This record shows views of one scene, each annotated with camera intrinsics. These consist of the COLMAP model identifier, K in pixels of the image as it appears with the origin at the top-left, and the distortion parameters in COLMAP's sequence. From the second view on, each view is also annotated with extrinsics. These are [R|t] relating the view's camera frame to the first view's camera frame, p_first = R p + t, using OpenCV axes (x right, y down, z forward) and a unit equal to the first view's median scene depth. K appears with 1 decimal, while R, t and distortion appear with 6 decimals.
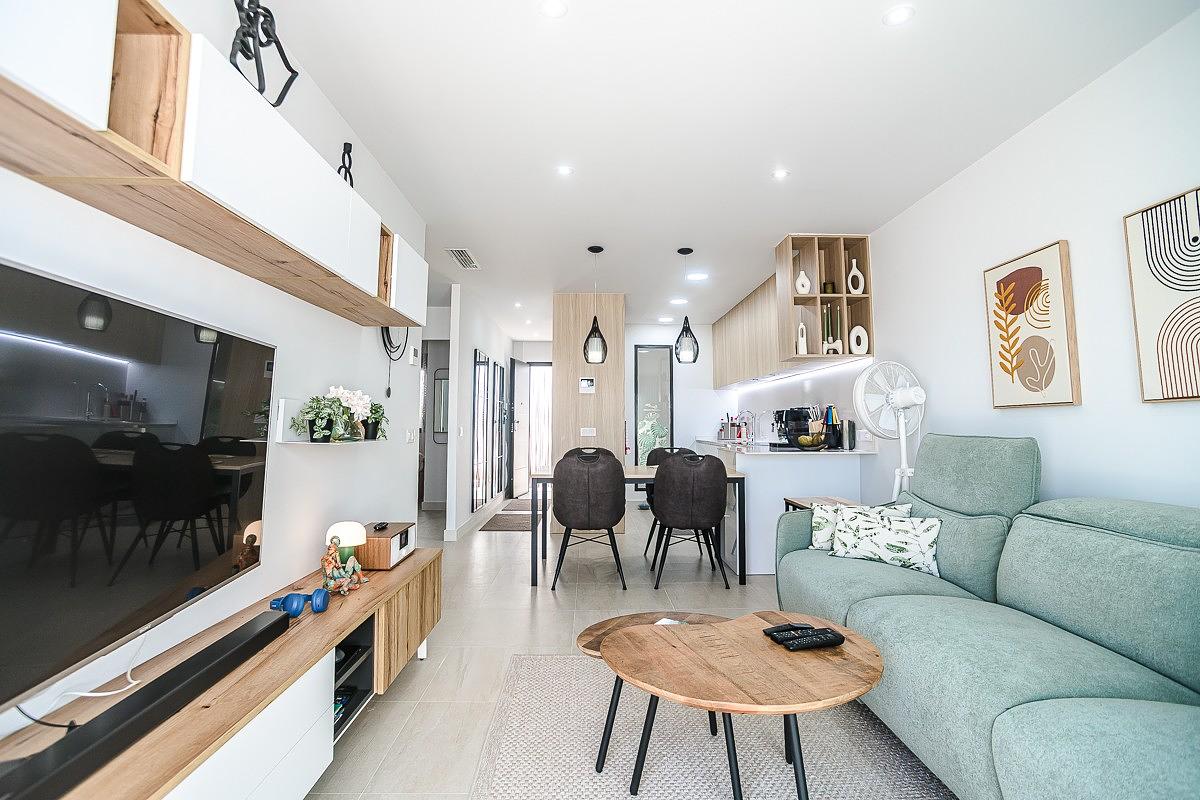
lens RADIAL K [[616.5, 0, 619.3], [0, 616.5, 360.5], [0, 0, 1]] dist [-0.073625, 0.039943]
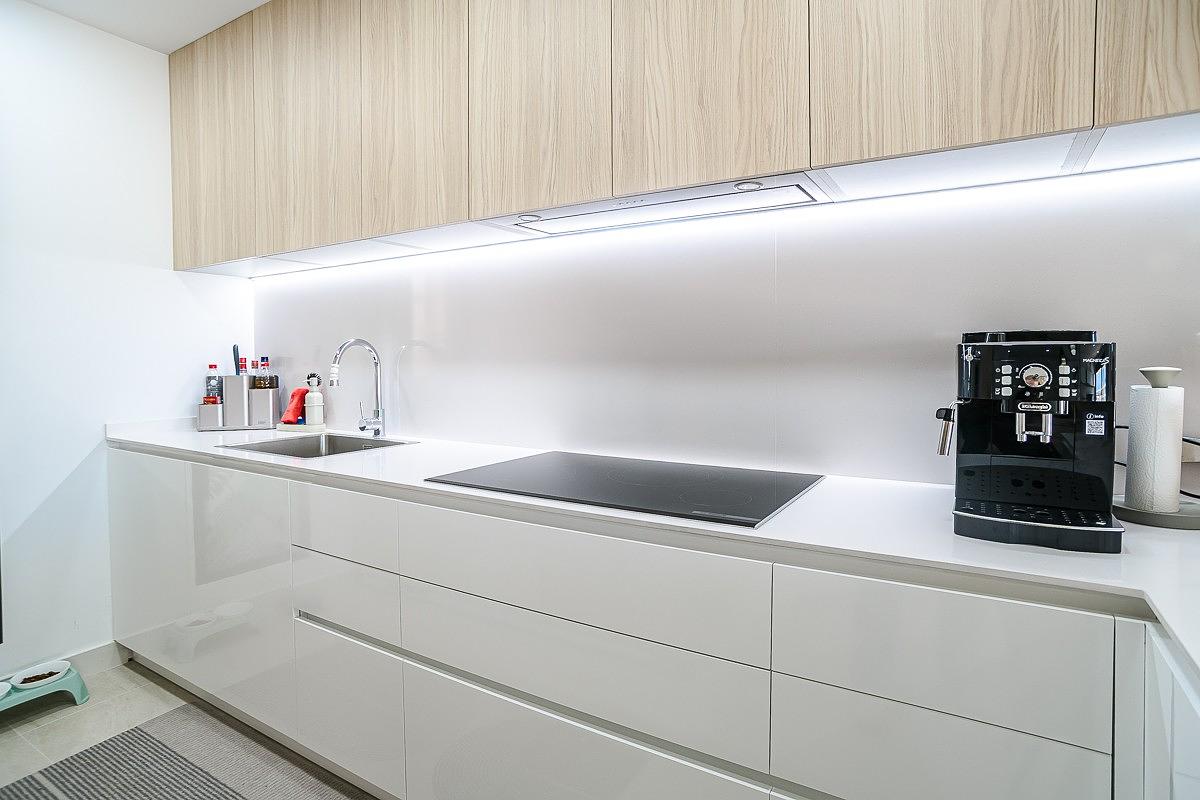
lens RADIAL K [[619.0, 0, 601.3], [0, 619.0, 375.4], [0, 0, 1]] dist [-0.015012, 0.000442]
pose [[0.561151, -0.025222, 0.827329, 0.052260], [-0.083584, 0.992700, 0.086956, 0.151662], [-0.823482, -0.117947, 0.554946, 1.760356]]
